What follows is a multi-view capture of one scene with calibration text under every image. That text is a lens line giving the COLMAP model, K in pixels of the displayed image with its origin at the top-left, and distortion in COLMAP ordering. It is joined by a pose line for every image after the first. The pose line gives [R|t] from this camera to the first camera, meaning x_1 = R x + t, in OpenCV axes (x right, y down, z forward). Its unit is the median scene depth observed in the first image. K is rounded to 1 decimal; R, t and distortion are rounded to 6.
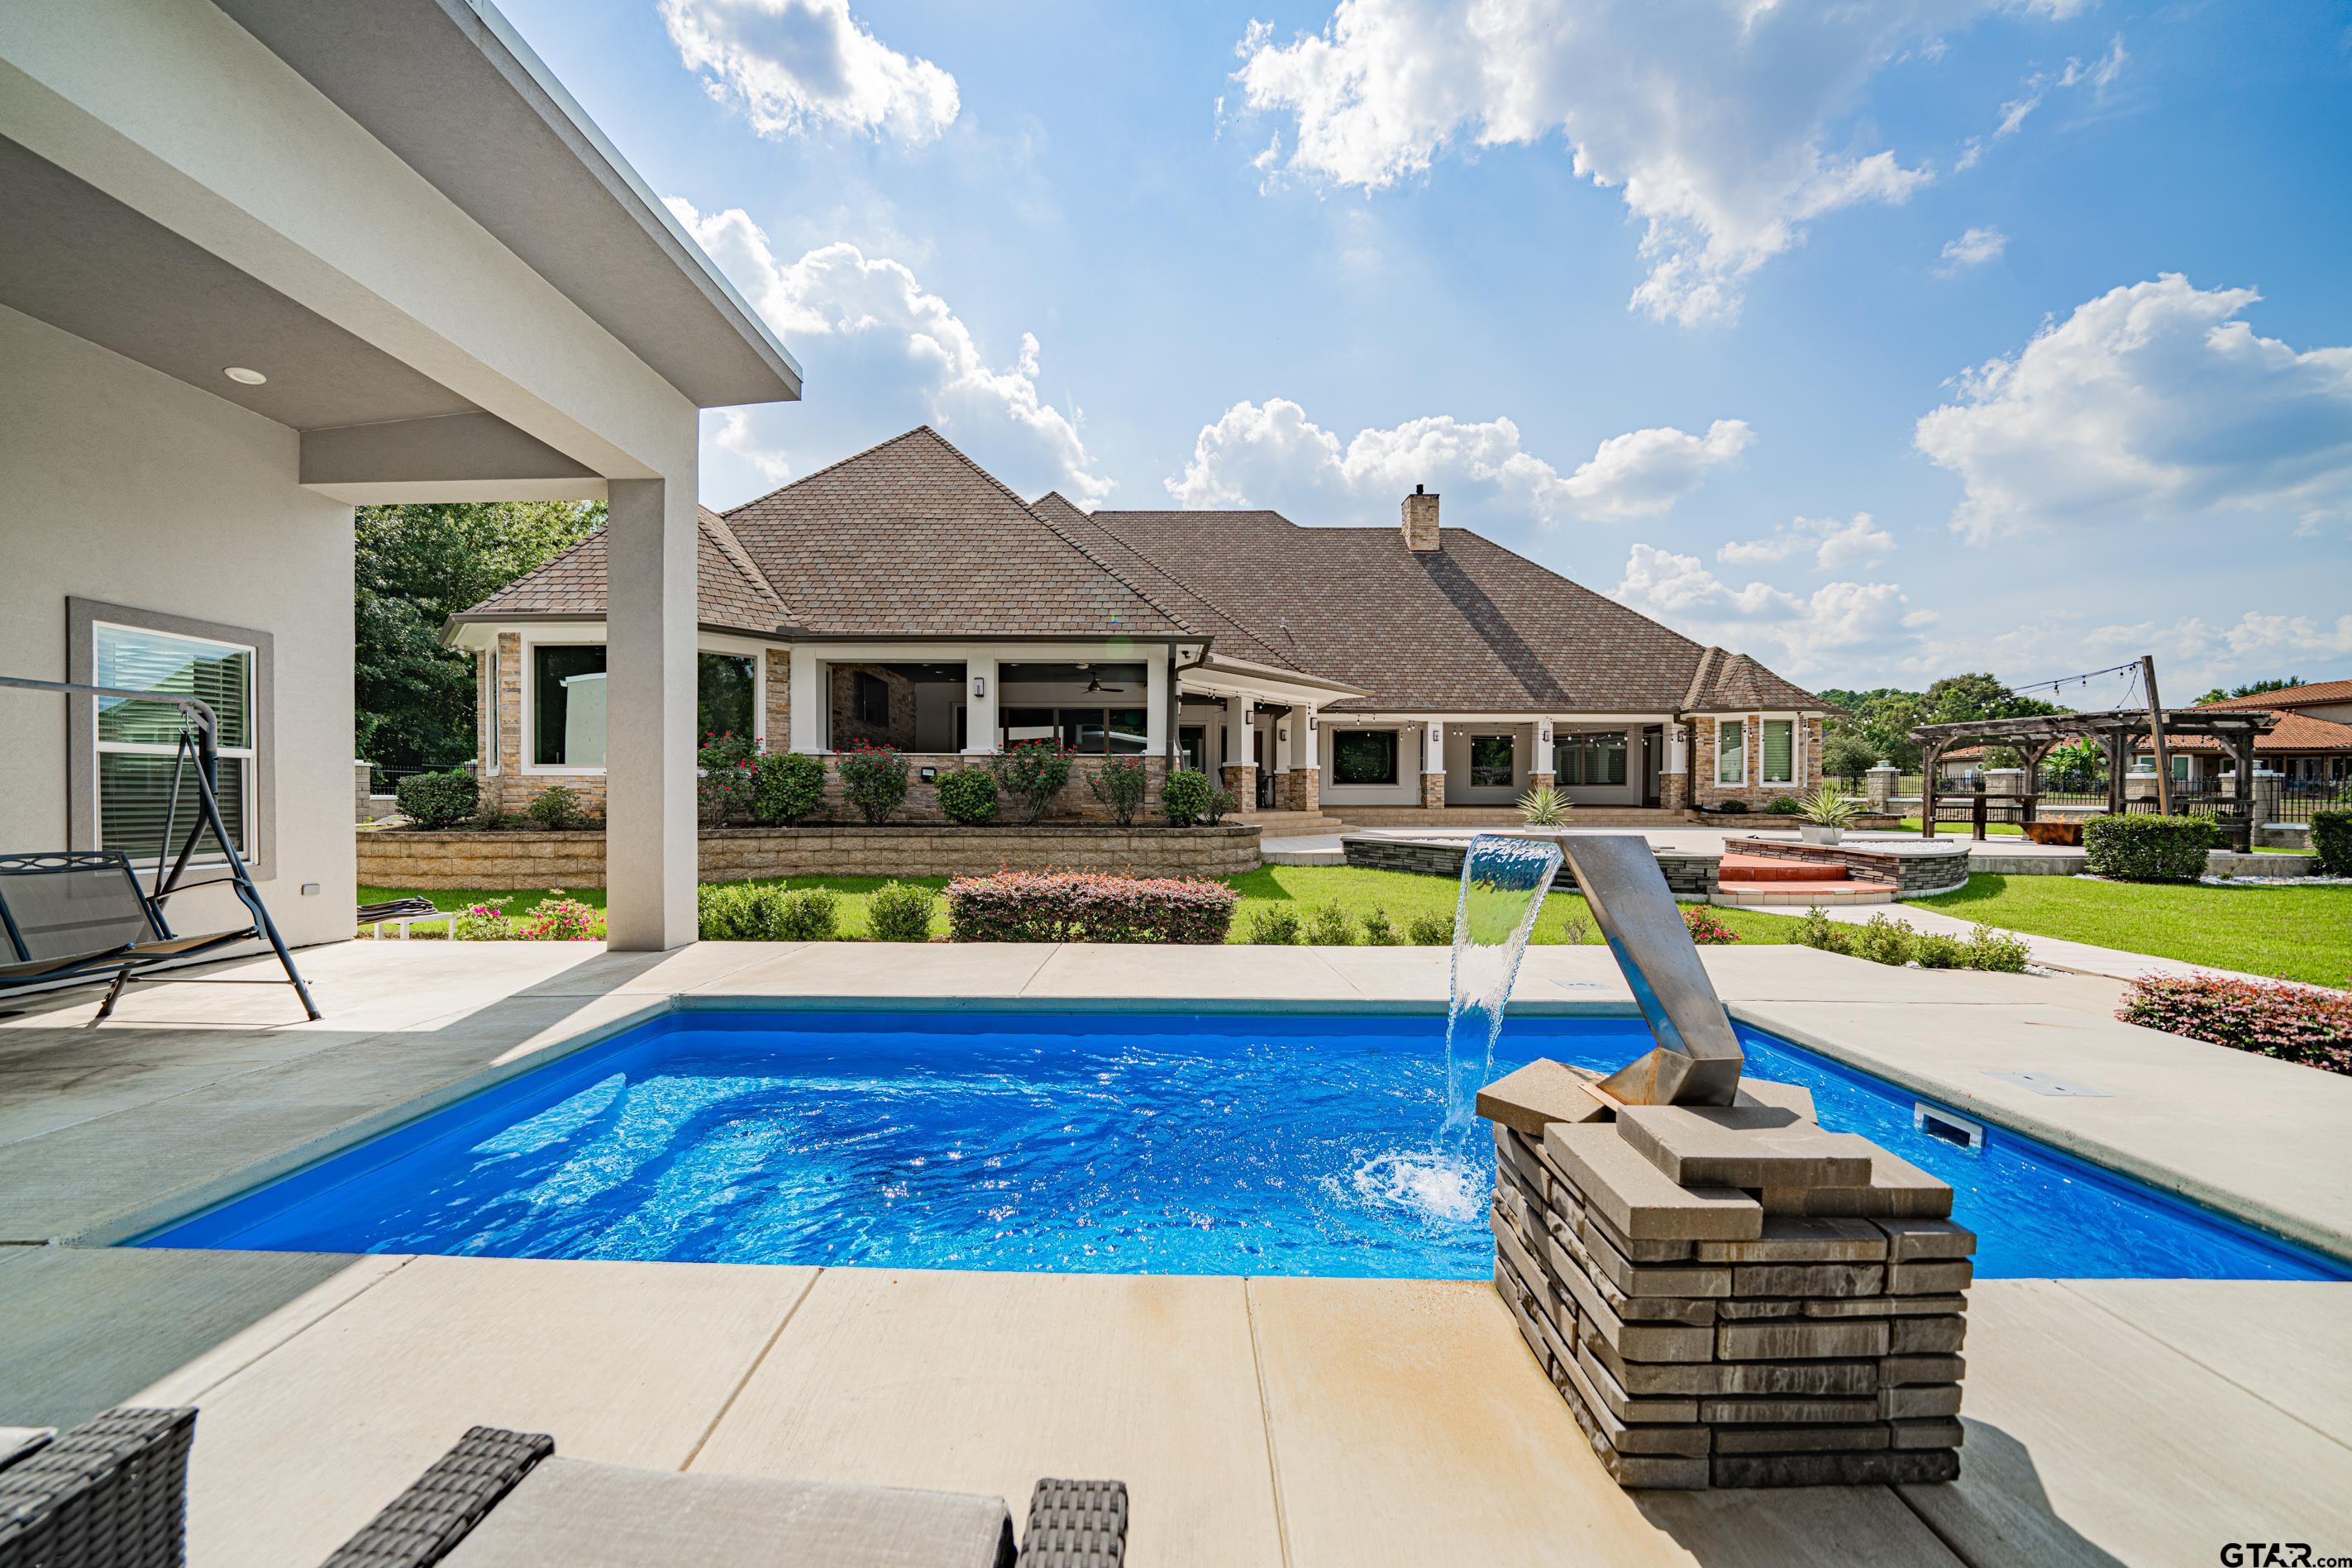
lens RADIAL K [[818.5, 0, 1166.5], [0, 818.5, 803.4], [0, 0, 1]] dist [-0.026290, -0.000013]
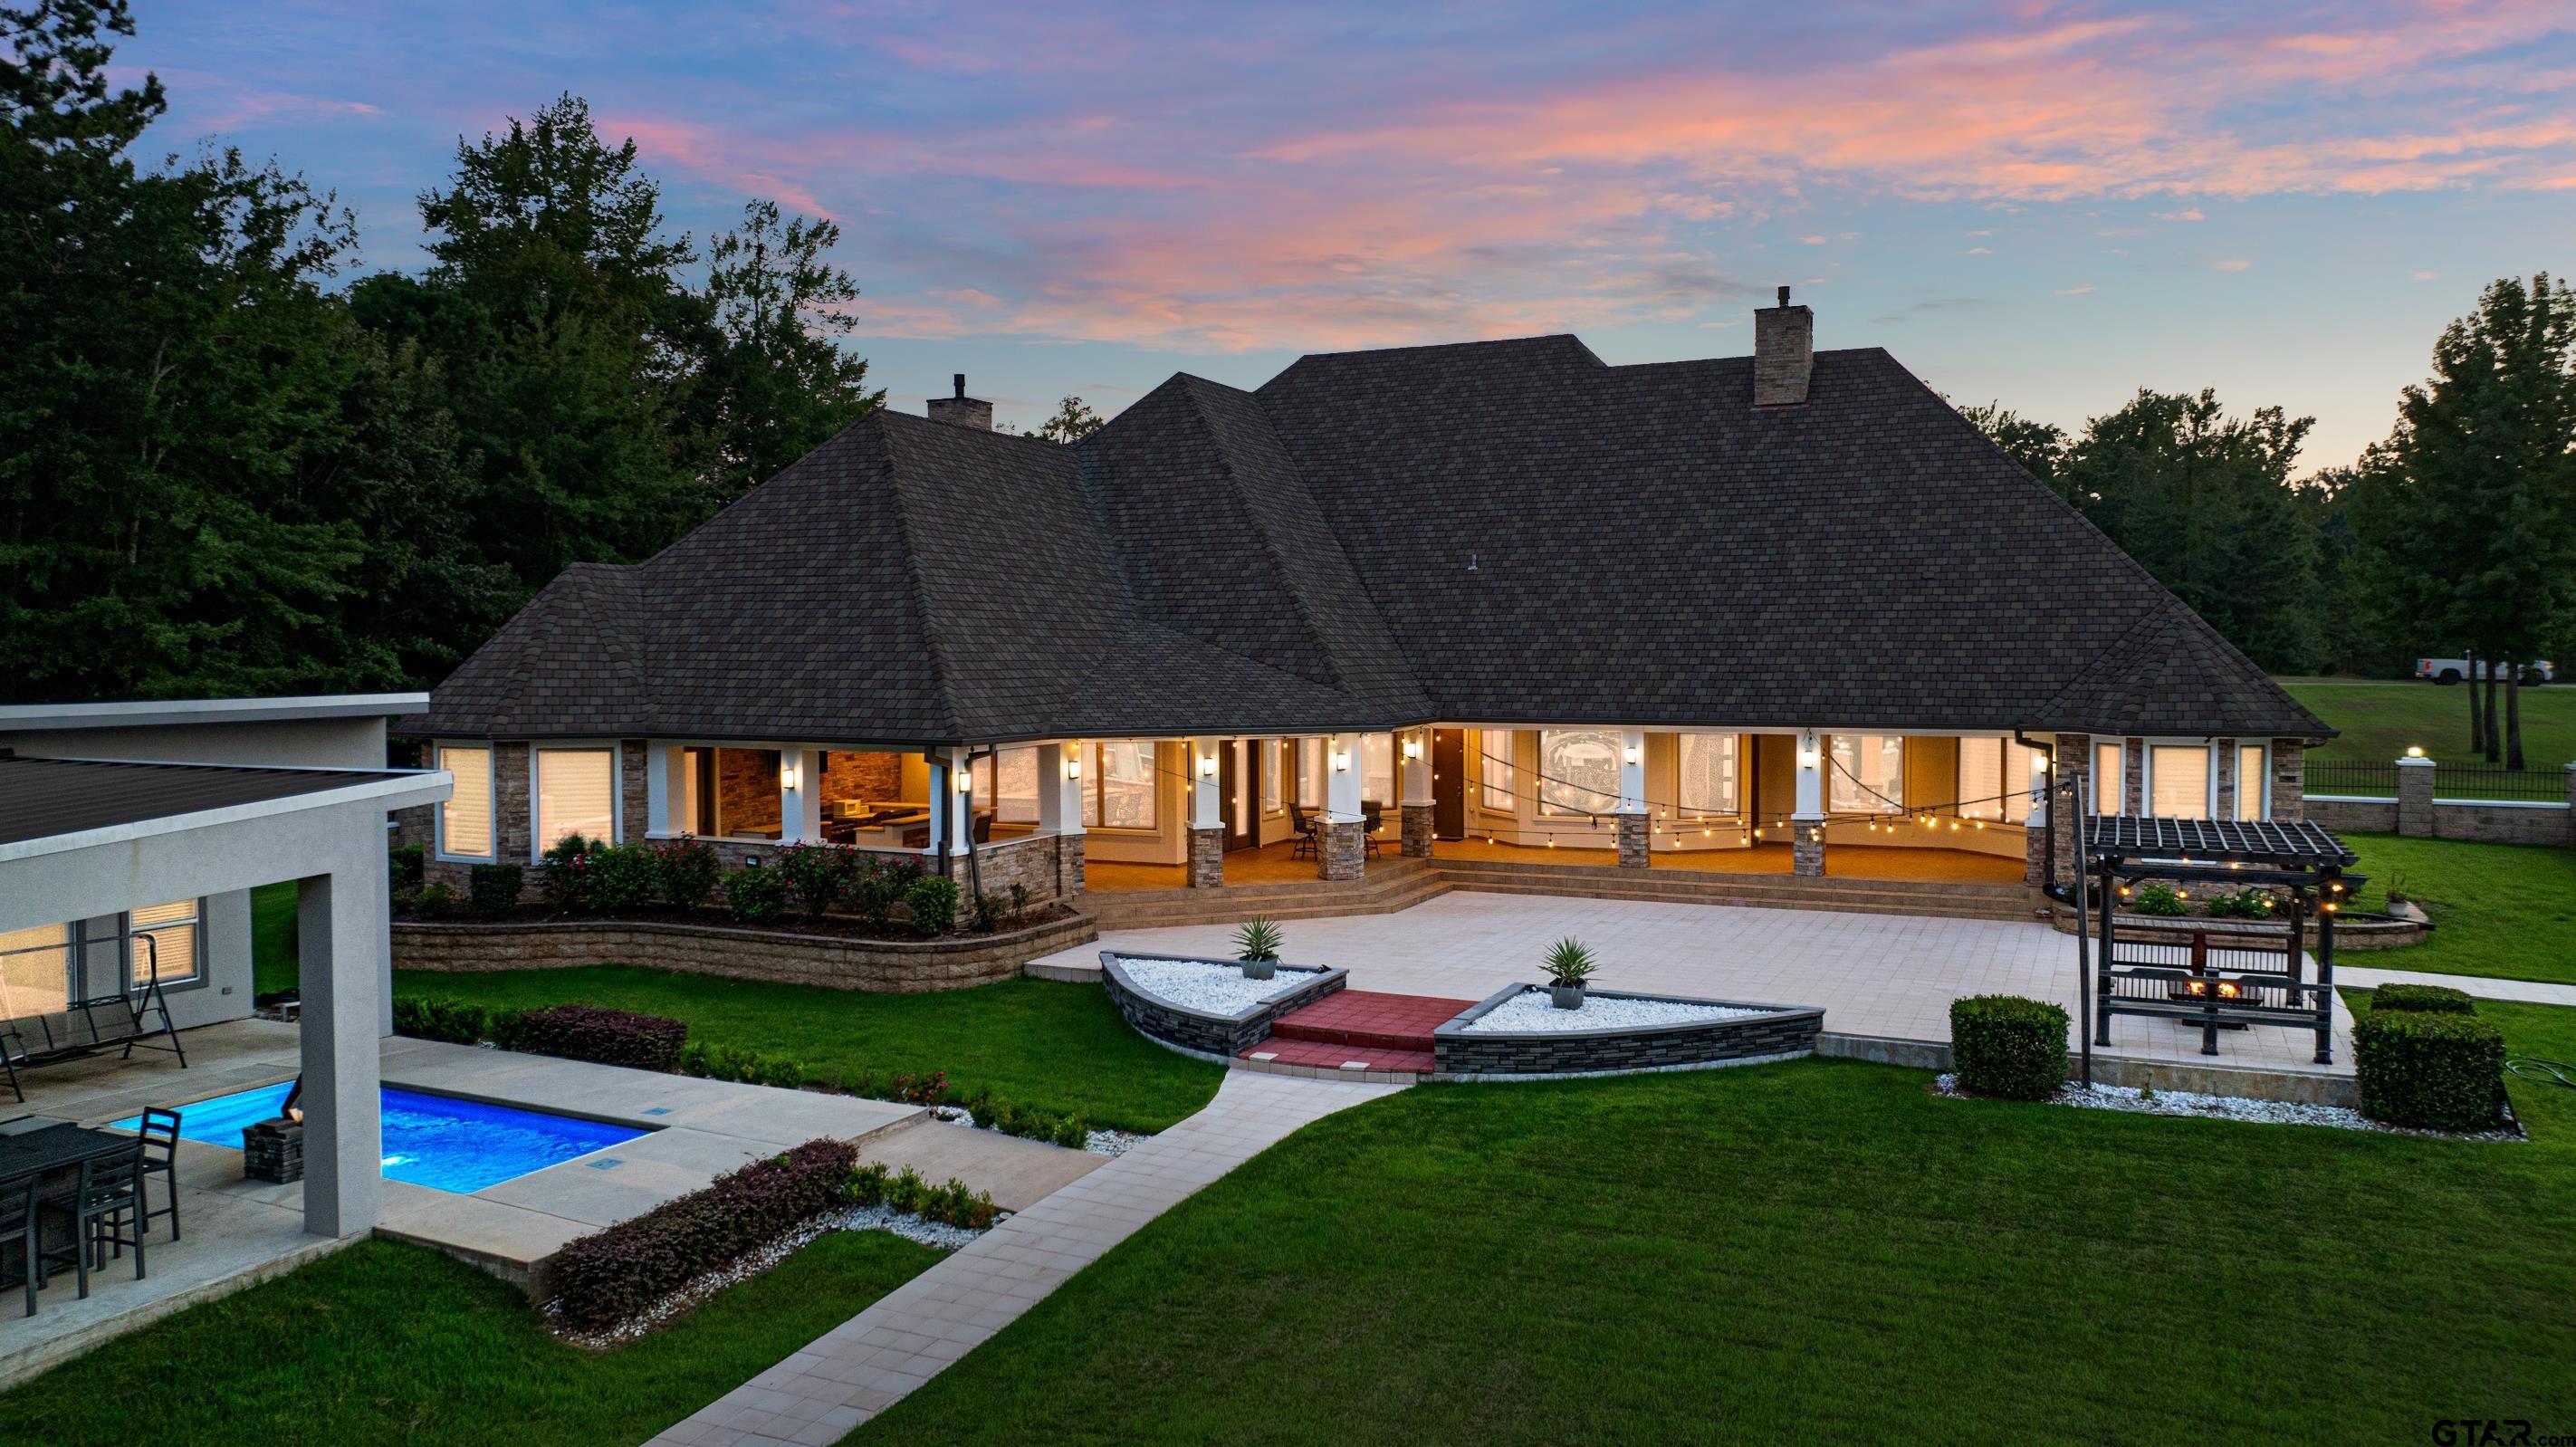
lens RADIAL K [[1777.6, 0, 1288.0], [0, 1777.6, 723.5], [0, 0, 1]] dist [-0.002055, -0.001106]
pose [[0.914088, 0.013041, -0.405306, 1.403724], [-0.002911, 0.999668, 0.025600, -0.310889], [0.405506, -0.022221, 0.913822, -0.862707]]
